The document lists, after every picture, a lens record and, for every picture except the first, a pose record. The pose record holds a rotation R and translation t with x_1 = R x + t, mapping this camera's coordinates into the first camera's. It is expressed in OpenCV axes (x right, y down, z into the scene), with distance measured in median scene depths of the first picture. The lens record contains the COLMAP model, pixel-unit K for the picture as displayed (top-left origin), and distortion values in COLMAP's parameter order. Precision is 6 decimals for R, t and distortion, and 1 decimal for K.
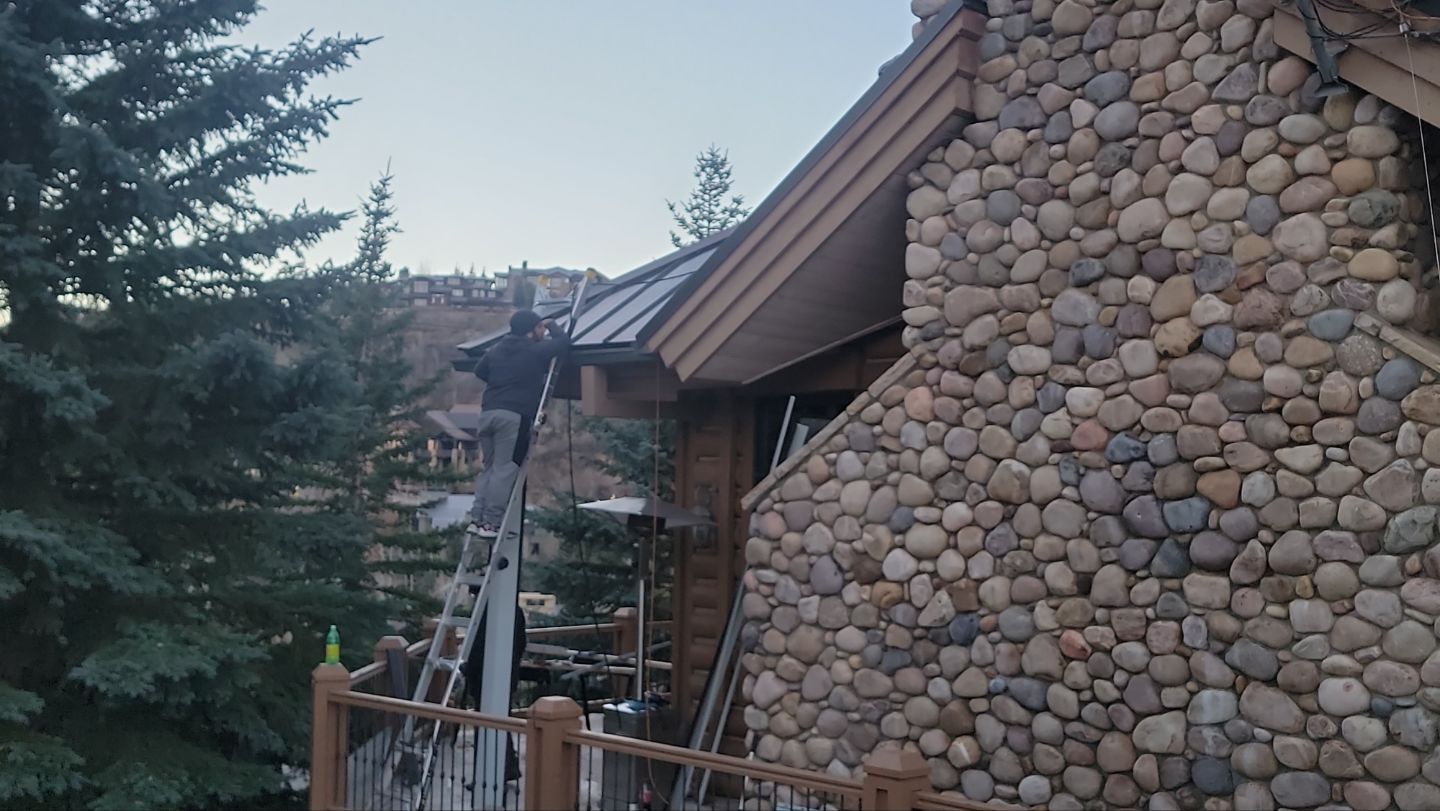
lens RADIAL K [[1146.7, 0, 720.0], [0, 1146.7, 405.5], [0, 0, 1]] dist [-0.000001, -0.001839]
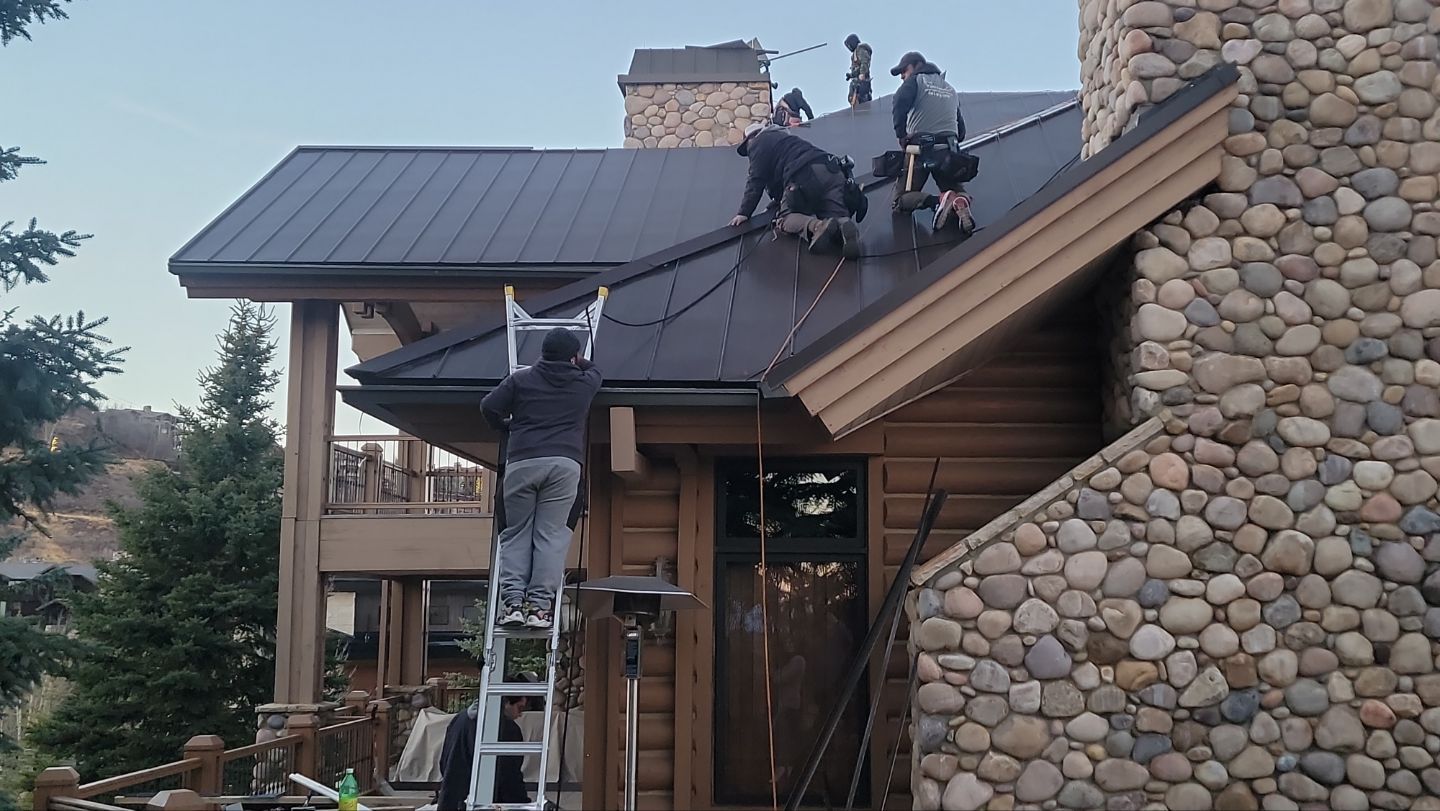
lens RADIAL K [[1146.7, 0, 720.0], [0, 1146.7, 405.5], [0, 0, 1]] dist [-0.000001, -0.001839]
pose [[0.839249, 0.073346, 0.538777, -0.742411], [-0.037774, 0.996331, -0.076794, 0.035906], [-0.542433, 0.044097, 0.838941, 0.448714]]
